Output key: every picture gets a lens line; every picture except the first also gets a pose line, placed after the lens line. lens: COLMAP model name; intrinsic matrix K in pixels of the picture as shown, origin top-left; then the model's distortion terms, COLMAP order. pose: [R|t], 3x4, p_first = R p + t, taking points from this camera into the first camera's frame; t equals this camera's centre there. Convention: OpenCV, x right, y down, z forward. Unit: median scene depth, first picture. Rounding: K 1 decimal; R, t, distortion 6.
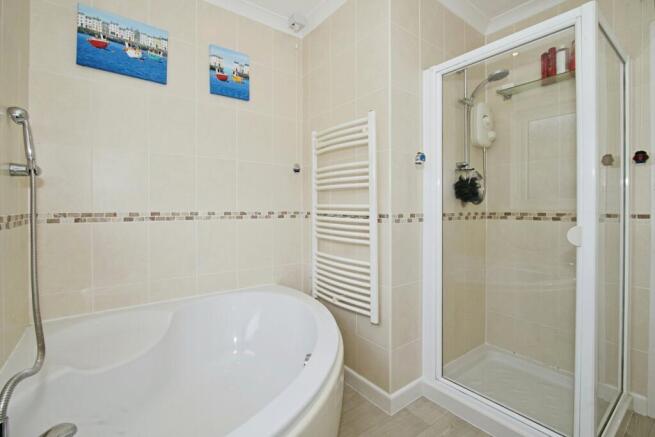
lens RADIAL K [[301.5, 0, 325.6], [0, 301.5, 215.6], [0, 0, 1]] dist [-0.029382, 0.000331]
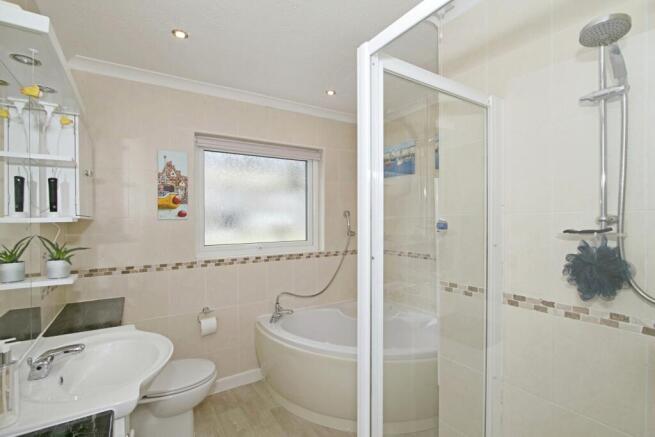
lens RADIAL K [[301.5, 0, 325.6], [0, 301.5, 215.6], [0, 0, 1]] dist [-0.029382, 0.000331]
pose [[-0.076578, -0.002173, -0.997061, 1.222415], [-0.008442, 0.999963, -0.001531, -0.213503], [0.997028, 0.008300, -0.076594, 0.681366]]
